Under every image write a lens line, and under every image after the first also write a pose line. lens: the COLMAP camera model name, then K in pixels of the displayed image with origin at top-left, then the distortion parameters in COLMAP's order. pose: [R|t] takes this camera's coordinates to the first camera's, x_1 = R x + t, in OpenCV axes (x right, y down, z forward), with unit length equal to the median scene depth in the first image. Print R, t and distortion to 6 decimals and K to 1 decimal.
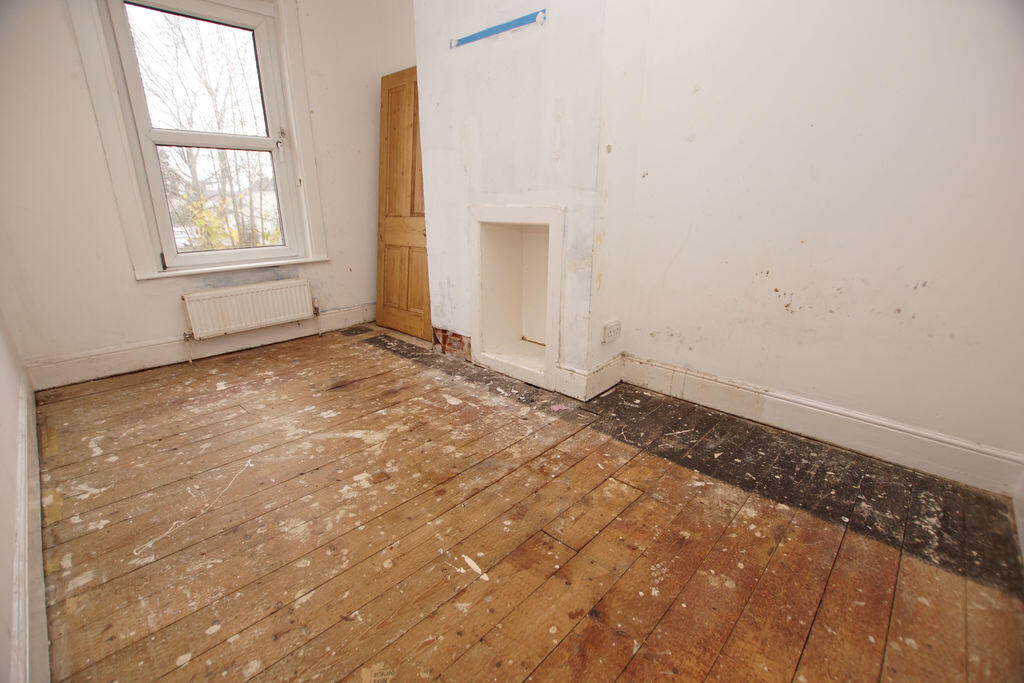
lens RADIAL K [[449.0, 0, 509.0], [0, 449.0, 357.6], [0, 0, 1]] dist [-0.035454, 0.005634]
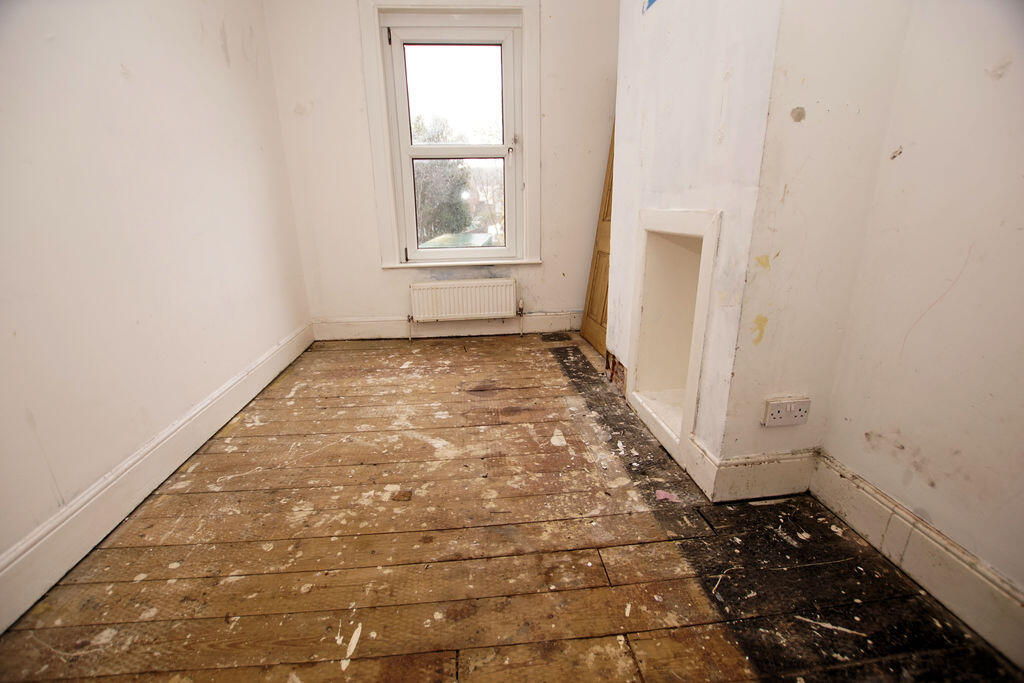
lens RADIAL K [[449.0, 0, 509.0], [0, 449.0, 357.6], [0, 0, 1]] dist [-0.035454, 0.005634]
pose [[0.756361, 0.198048, -0.623454, 0.295073], [-0.200393, 0.977396, 0.067369, -0.091761], [0.622704, 0.073981, 0.778952, 0.264764]]
